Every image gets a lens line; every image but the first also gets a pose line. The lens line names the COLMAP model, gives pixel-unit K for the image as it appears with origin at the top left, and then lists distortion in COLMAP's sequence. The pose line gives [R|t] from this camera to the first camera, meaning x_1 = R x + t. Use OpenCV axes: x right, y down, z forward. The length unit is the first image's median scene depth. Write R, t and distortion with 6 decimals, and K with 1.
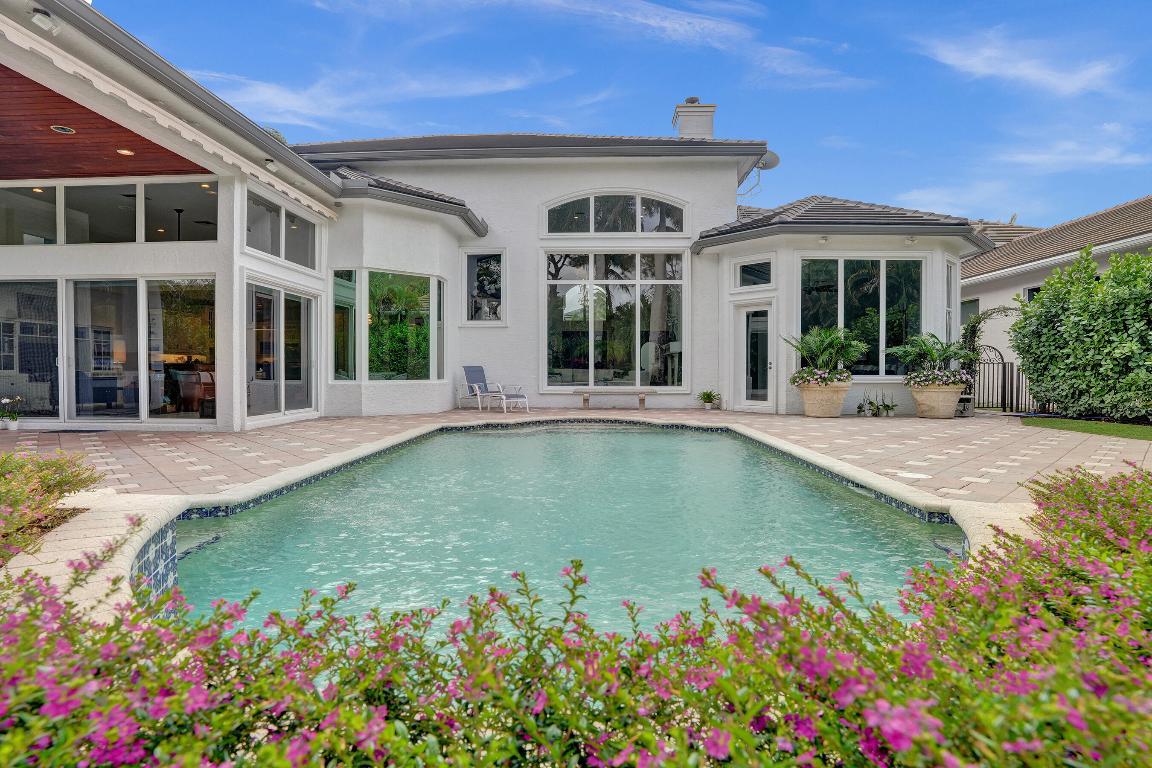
lens RADIAL K [[602.8, 0, 585.2], [0, 602.8, 377.3], [0, 0, 1]] dist [-0.049841, 0.012770]
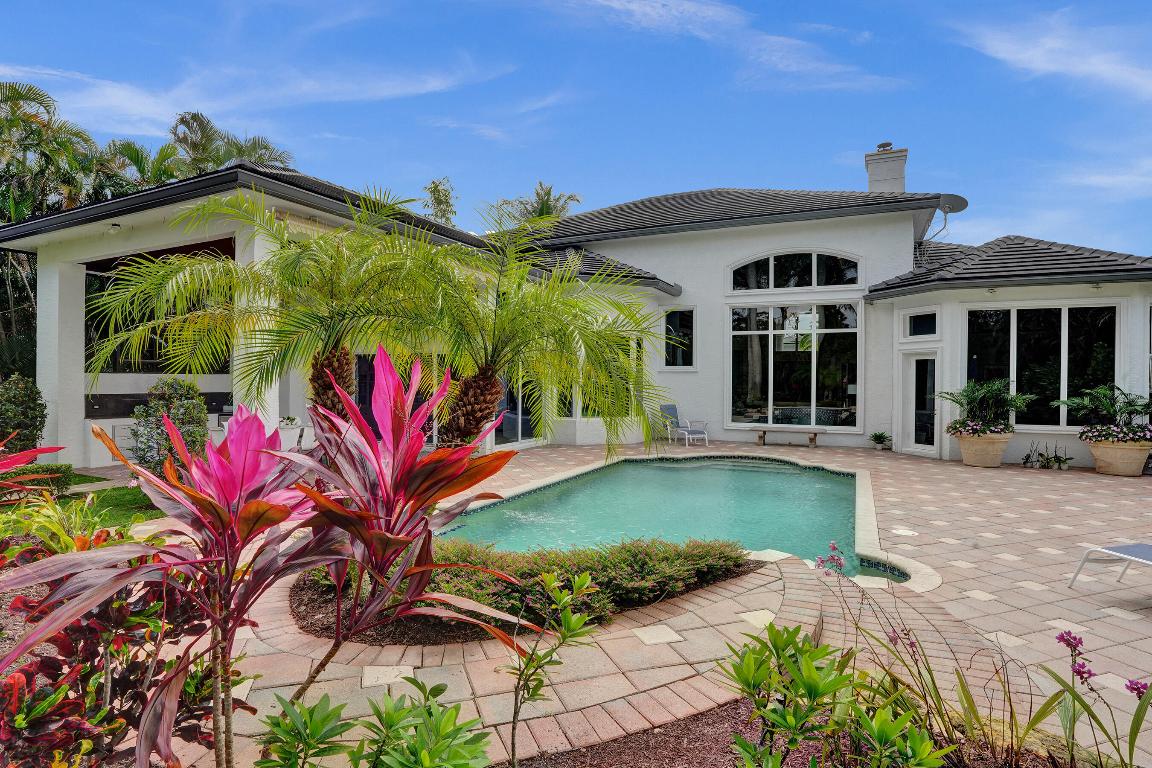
lens RADIAL K [[602.8, 0, 580.1], [0, 602.8, 383.0], [0, 0, 1]] dist [-0.049841, 0.012770]
pose [[0.914998, 0.007353, -0.403391, 0.159305], [-0.011390, 0.999906, -0.007609, -0.057437], [0.403297, 0.011556, 0.914996, -0.202201]]
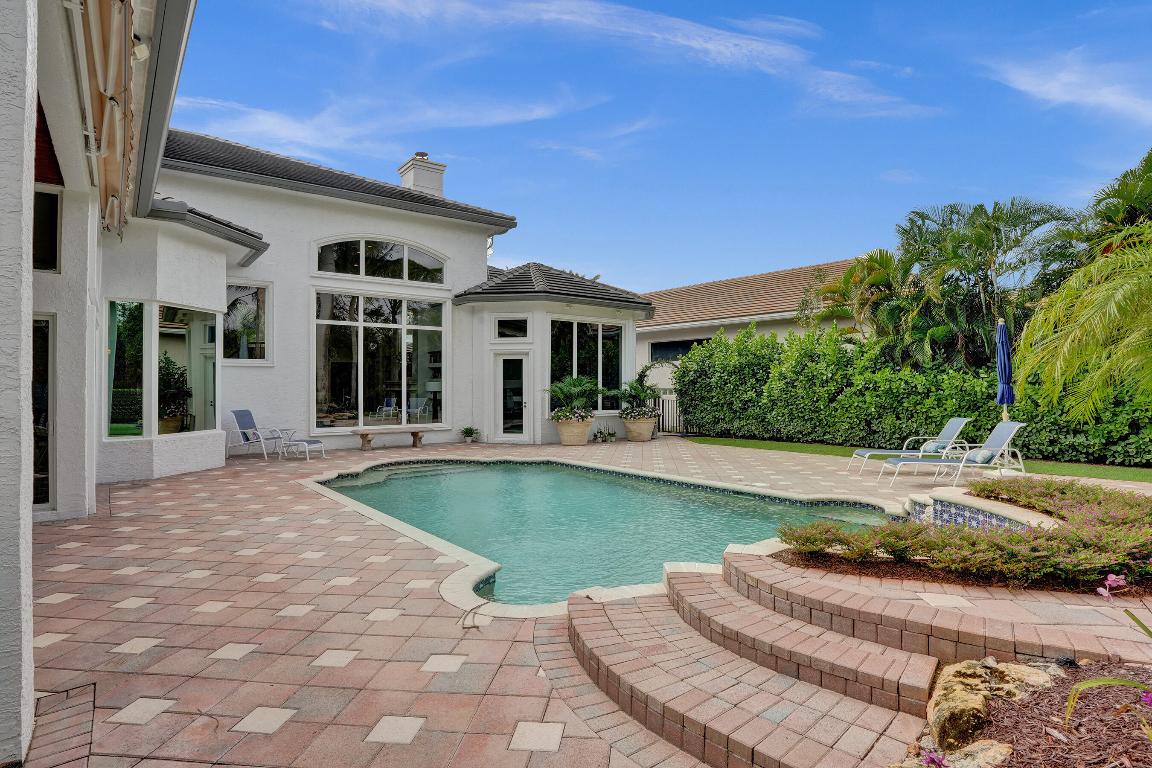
lens RADIAL K [[602.8, 0, 573.6], [0, 602.8, 386.6], [0, 0, 1]] dist [-0.049841, 0.012770]
pose [[0.776452, -0.003456, 0.630166, -0.399729], [0.009547, 0.999935, -0.006278, -0.048779], [-0.630104, 0.010891, 0.776435, -0.015145]]
